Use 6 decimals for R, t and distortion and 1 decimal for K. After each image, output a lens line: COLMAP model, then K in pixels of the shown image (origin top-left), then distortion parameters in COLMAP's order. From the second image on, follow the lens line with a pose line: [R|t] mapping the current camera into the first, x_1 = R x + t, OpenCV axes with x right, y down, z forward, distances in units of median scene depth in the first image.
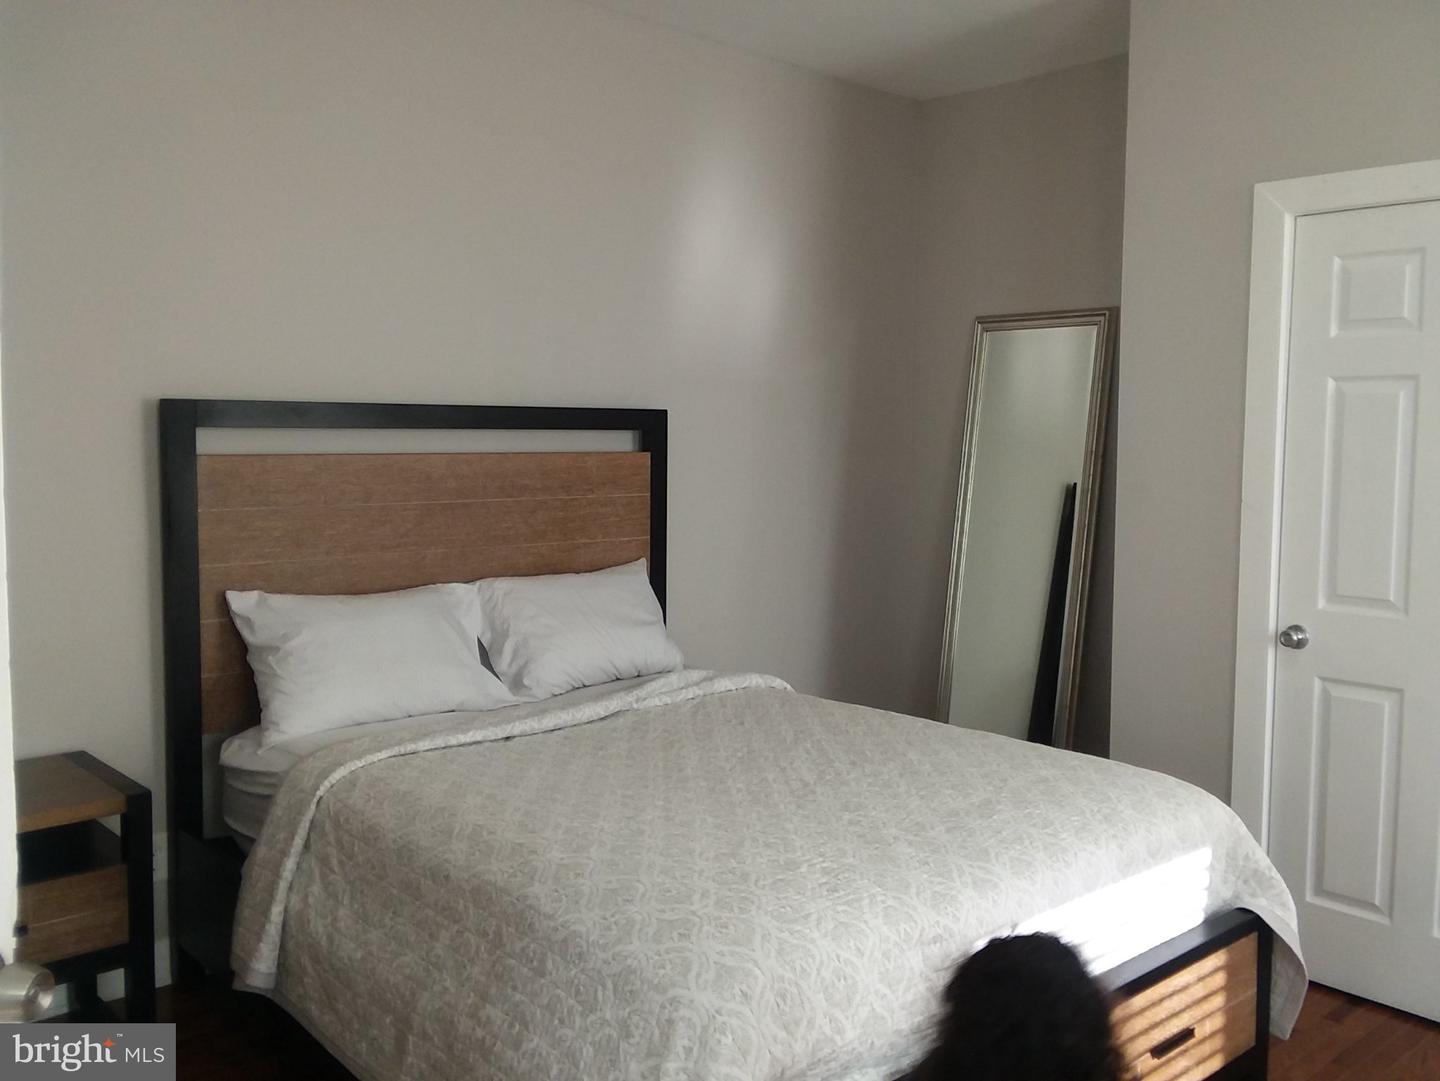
lens RADIAL K [[1280.5, 0, 723.0], [0, 1280.5, 527.4], [0, 0, 1]] dist [0.053212, -0.068793]
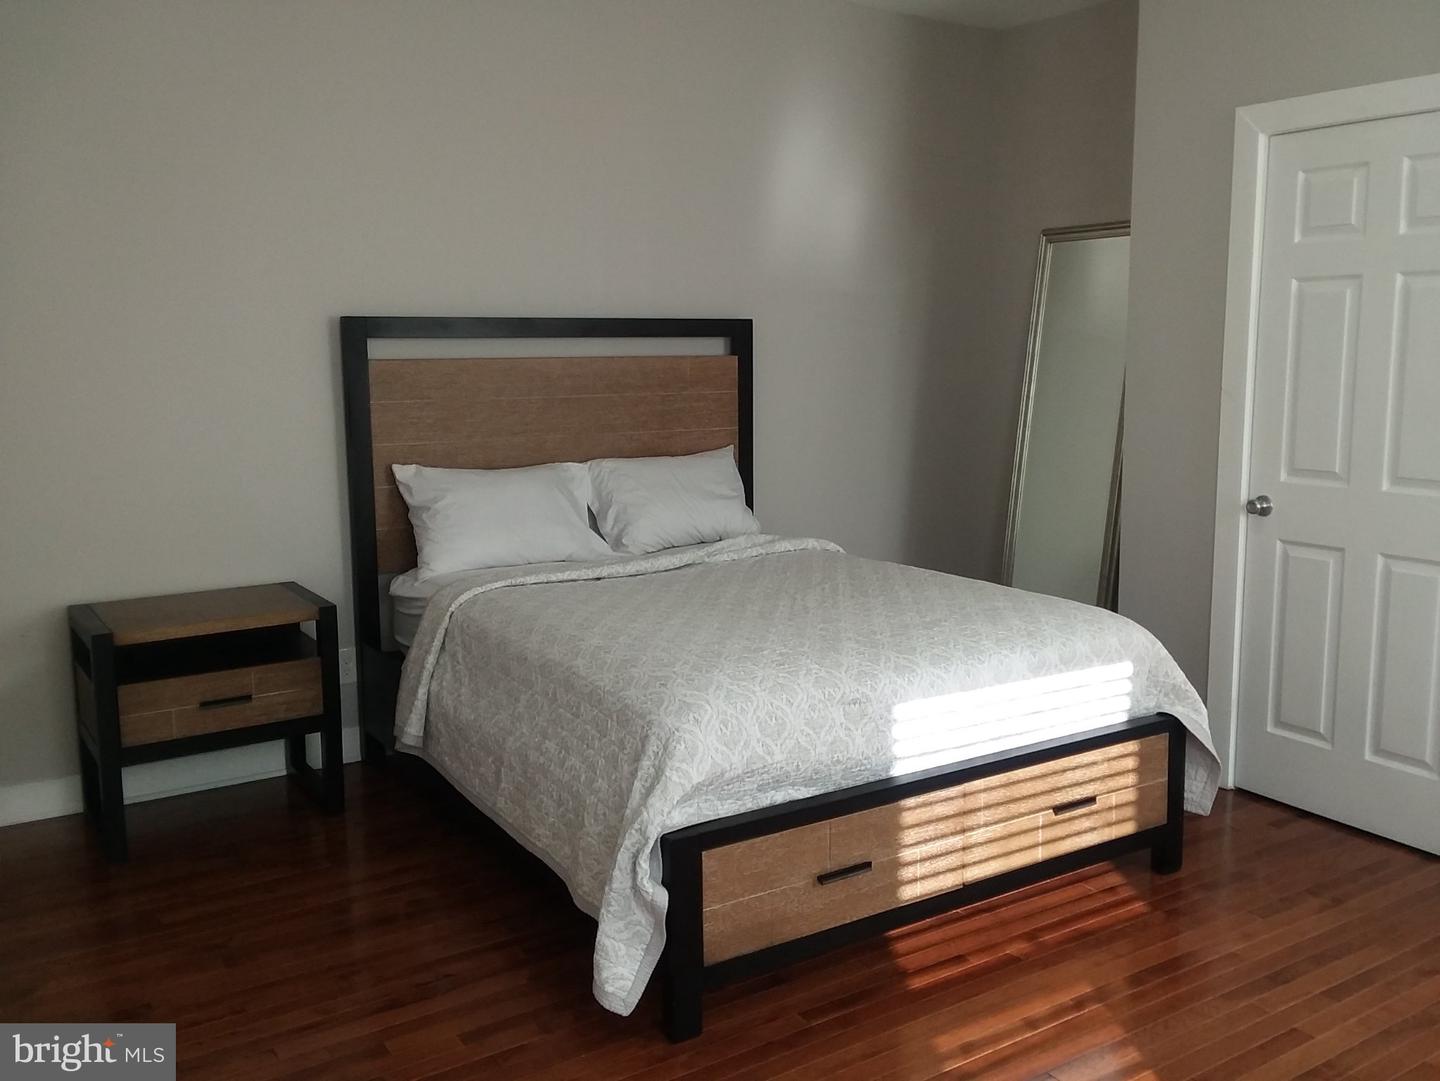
lens RADIAL K [[1280.5, 0, 723.6], [0, 1280.5, 546.7], [0, 0, 1]] dist [0.053212, -0.068793]
pose [[0.986241, 0.011760, -0.164894, 0.165345], [0.001396, 0.996838, 0.079445, 0.030119], [0.165306, -0.078582, 0.983107, -0.236287]]
